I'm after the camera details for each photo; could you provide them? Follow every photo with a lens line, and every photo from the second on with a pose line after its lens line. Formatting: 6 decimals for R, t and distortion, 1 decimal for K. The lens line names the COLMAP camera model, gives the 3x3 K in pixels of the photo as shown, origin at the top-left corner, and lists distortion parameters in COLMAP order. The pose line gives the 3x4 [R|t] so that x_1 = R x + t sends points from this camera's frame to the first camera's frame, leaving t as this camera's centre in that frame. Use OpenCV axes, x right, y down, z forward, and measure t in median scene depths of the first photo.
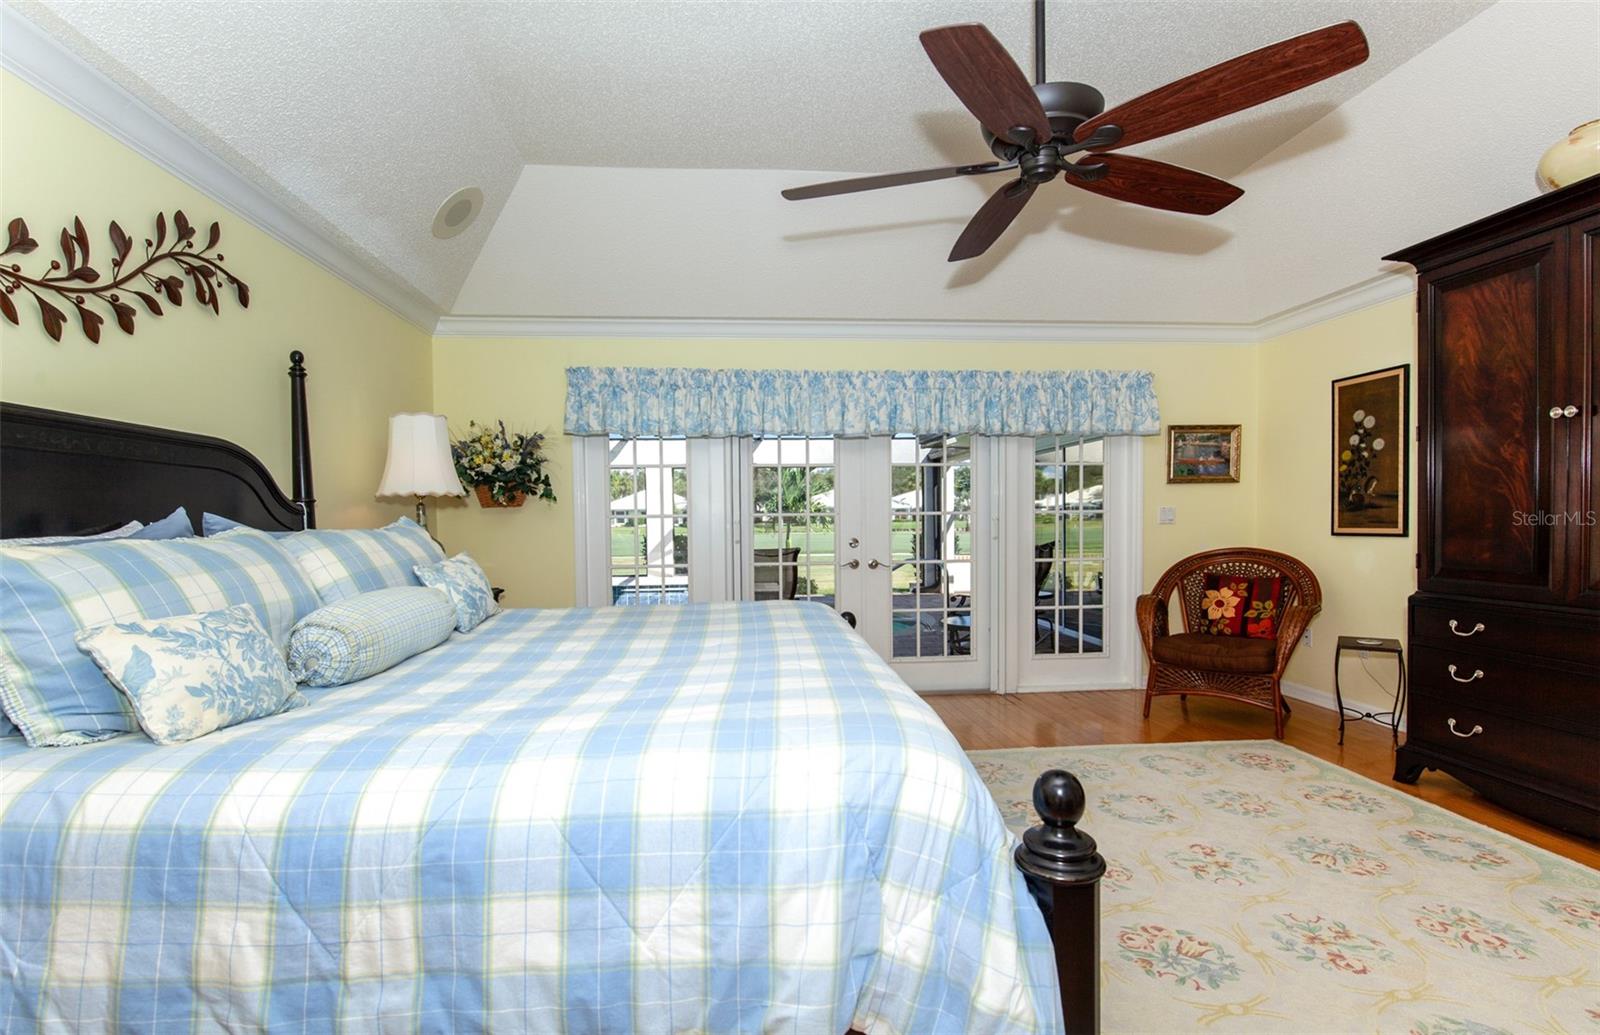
lens RADIAL K [[747.8, 0, 805.3], [0, 747.8, 533.8], [0, 0, 1]] dist [-0.003347, -0.004462]
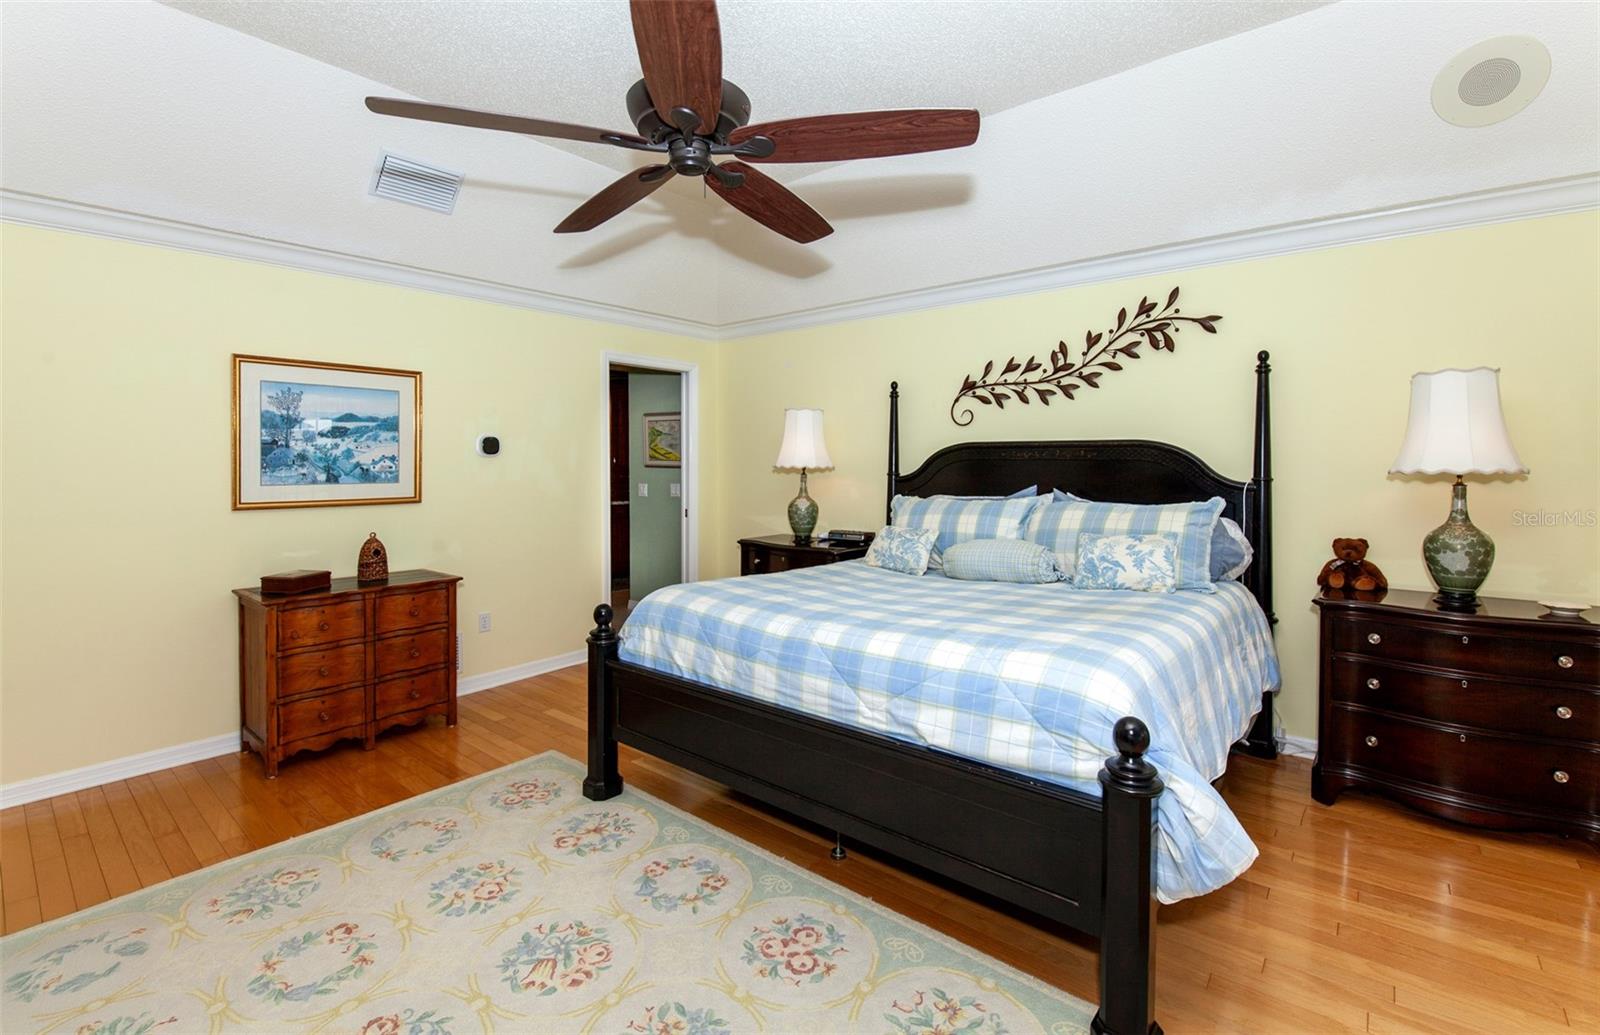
lens RADIAL K [[711.9, 0, 783.1], [0, 711.9, 464.3], [0, 0, 1]] dist [-0.008899, -0.004840]
pose [[-0.728129, 0.020589, -0.685130, 0.599321], [-0.001788, 0.999488, 0.031936, -0.096541], [0.685437, 0.024478, -0.727720, 1.235683]]
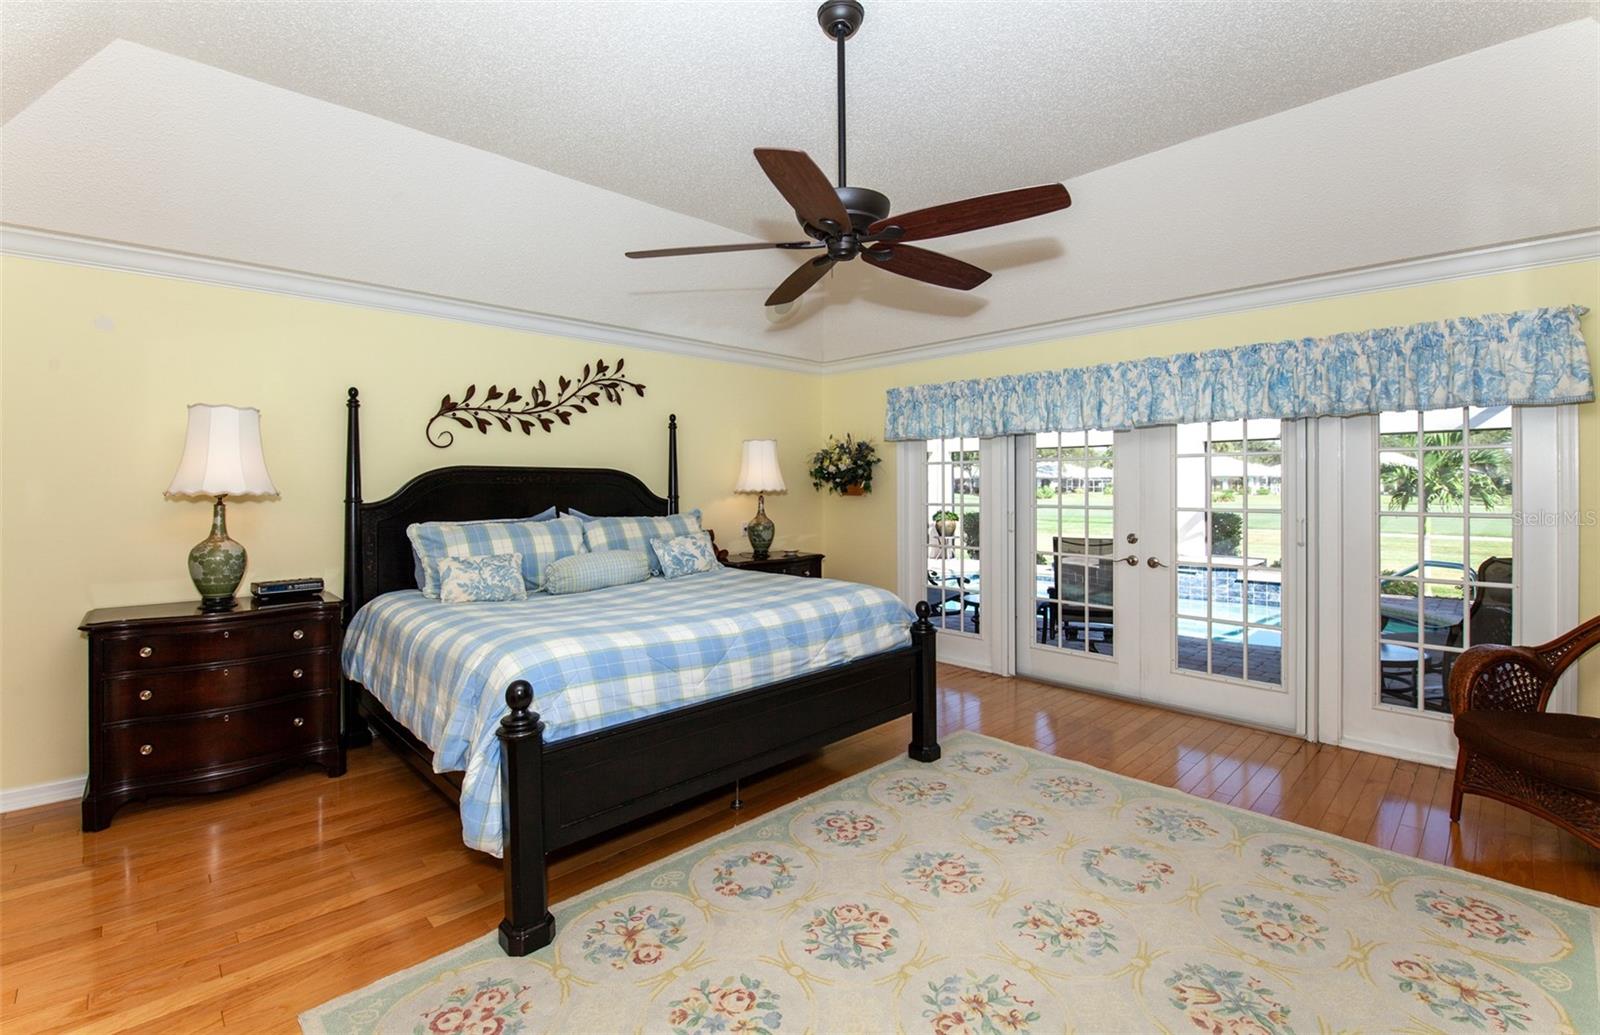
lens RADIAL K [[711.9, 0, 811.4], [0, 711.9, 480.4], [0, 0, 1]] dist [-0.008899, -0.004840]
pose [[0.630101, 0.004928, -0.776498, 0.831184], [-0.023147, 0.999655, -0.012438, -0.067461], [0.776168, 0.025810, 0.629997, 0.170133]]
